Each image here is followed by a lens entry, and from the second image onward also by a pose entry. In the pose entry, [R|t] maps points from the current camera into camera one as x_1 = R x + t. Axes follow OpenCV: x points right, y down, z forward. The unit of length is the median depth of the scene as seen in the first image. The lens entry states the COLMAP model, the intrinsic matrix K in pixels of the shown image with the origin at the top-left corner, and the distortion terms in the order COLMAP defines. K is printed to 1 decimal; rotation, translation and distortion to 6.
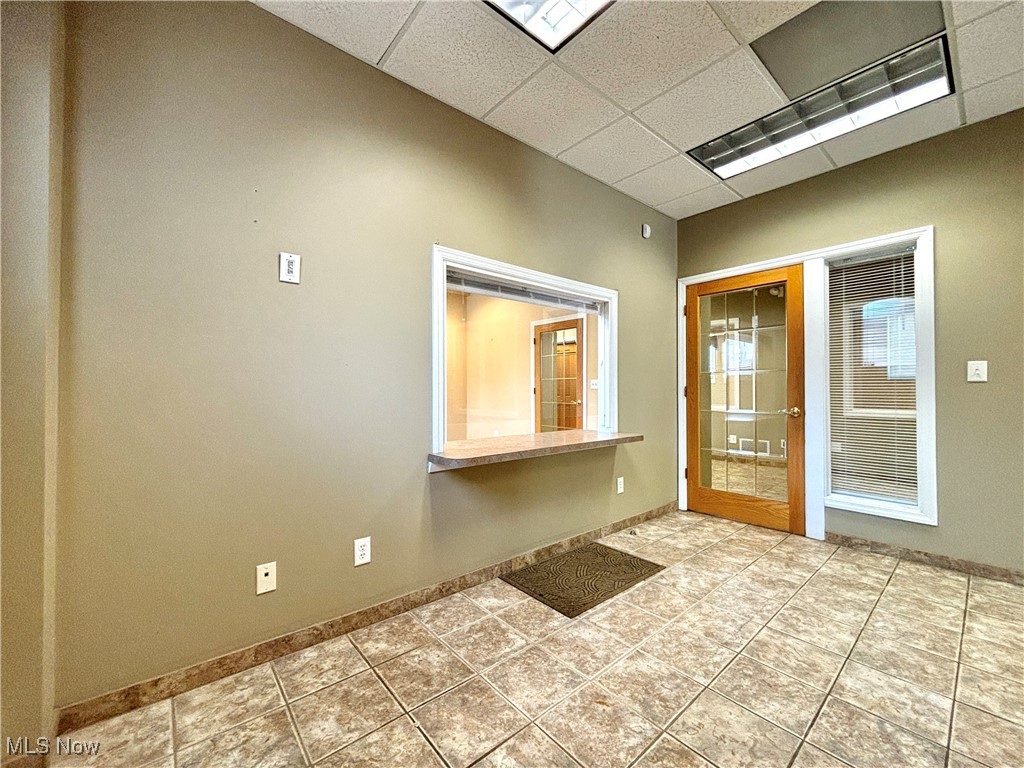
lens RADIAL K [[413.7, 0, 507.6], [0, 413.7, 385.3], [0, 0, 1]] dist [0.001359, -0.002532]
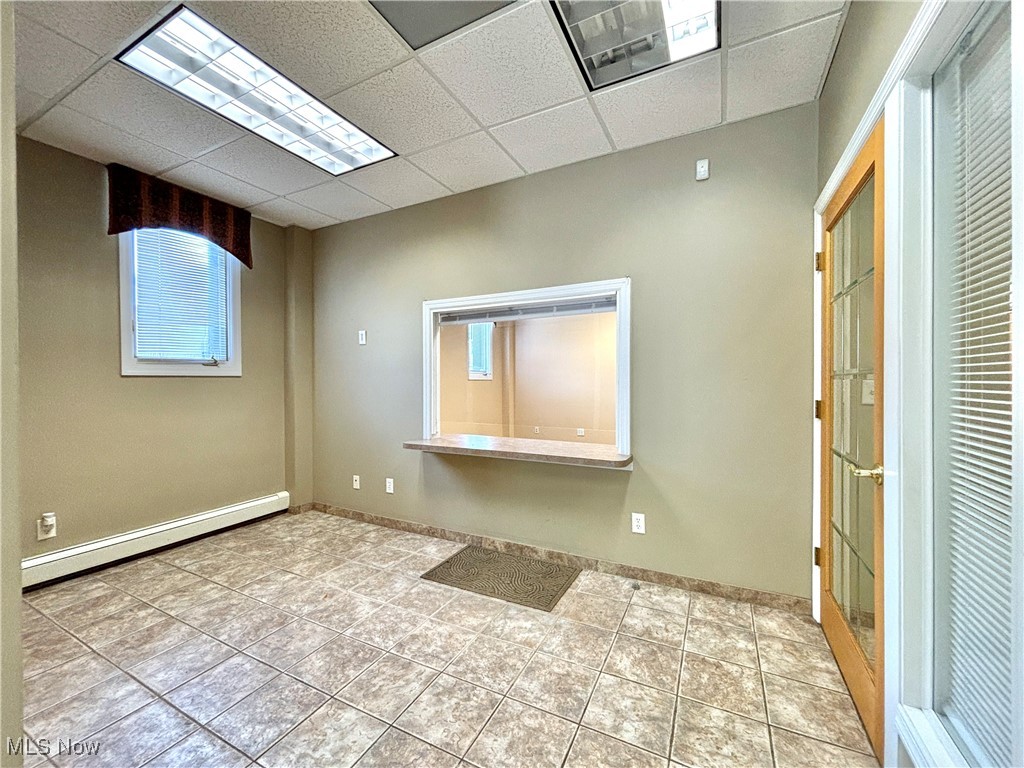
lens RADIAL K [[413.4, 0, 512.0], [0, 413.4, 384.0], [0, 0, 1]] dist [-0.001952, 0.000421]
pose [[0.386445, 0.007875, -0.922279, 1.333785], [0.014677, 0.999784, 0.014687, -0.056221], [0.922195, -0.019212, 0.386247, 0.706167]]
